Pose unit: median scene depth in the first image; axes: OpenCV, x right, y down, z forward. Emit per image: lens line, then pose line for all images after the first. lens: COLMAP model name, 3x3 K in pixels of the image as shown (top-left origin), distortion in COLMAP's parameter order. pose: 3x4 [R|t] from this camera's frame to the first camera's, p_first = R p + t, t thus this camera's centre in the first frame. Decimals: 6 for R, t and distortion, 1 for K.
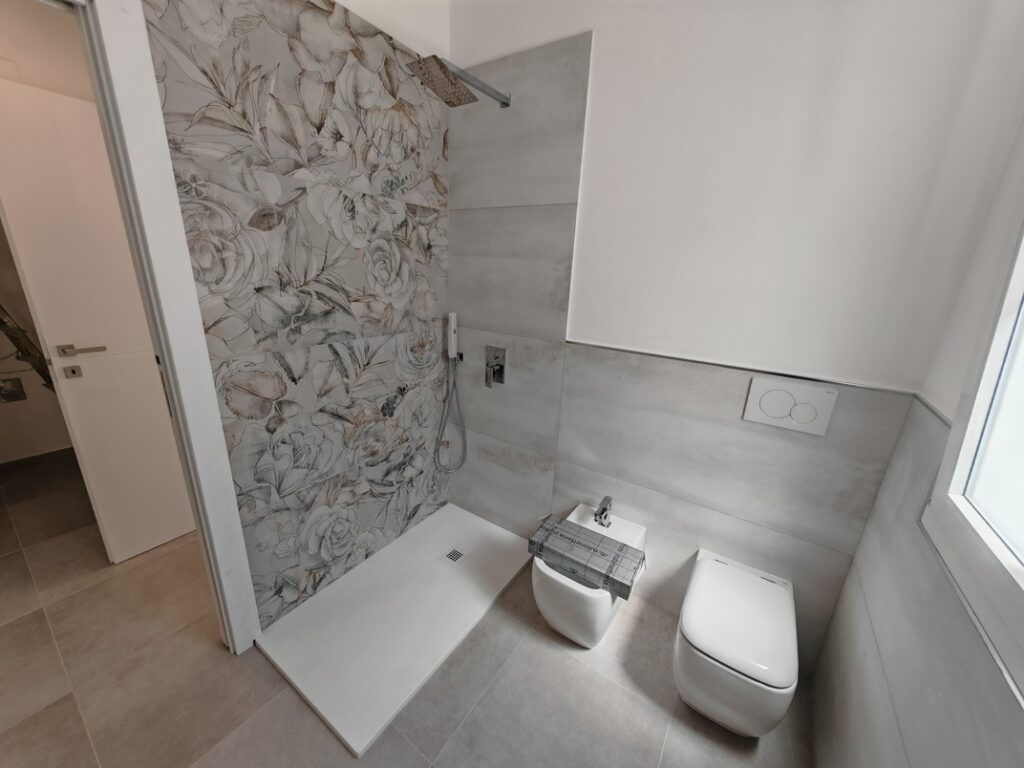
lens RADIAL K [[383.5, 0, 510.8], [0, 383.5, 387.8], [0, 0, 1]] dist [-0.001214, 0.000107]
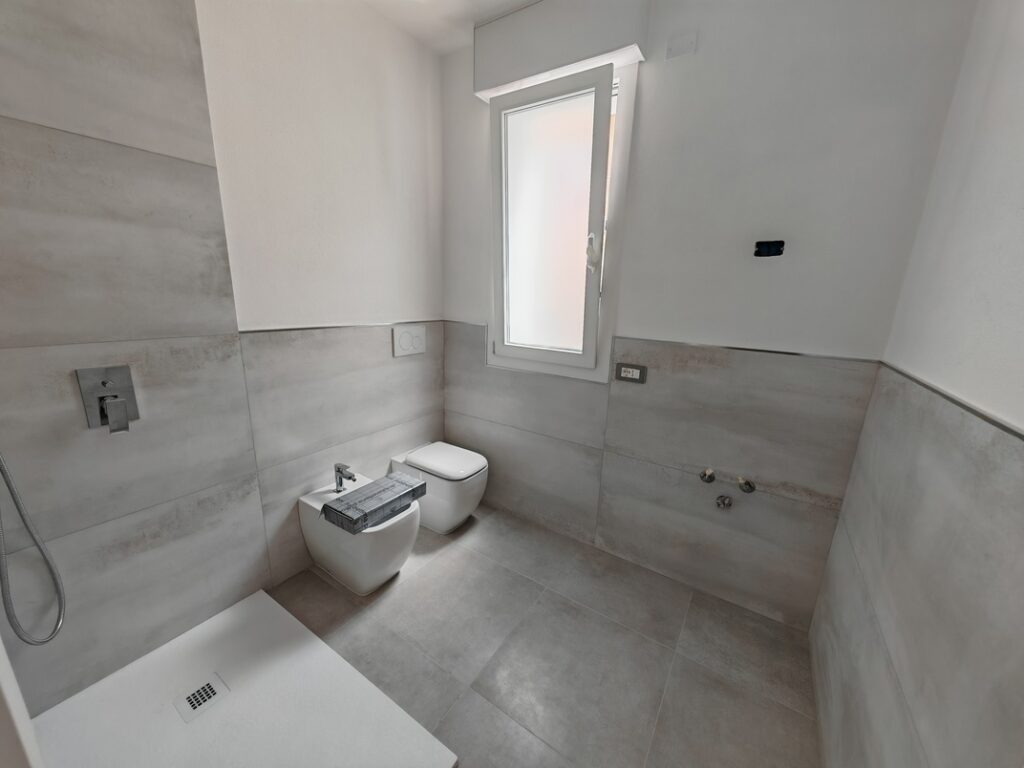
lens RADIAL K [[383.5, 0, 510.8], [0, 383.5, 387.8], [0, 0, 1]] dist [-0.001214, 0.000107]
pose [[-0.011367, -0.284890, 0.958493, -0.727453], [0.262758, 0.924017, 0.277759, -0.085981], [-0.964795, 0.255009, 0.064354, 0.401743]]
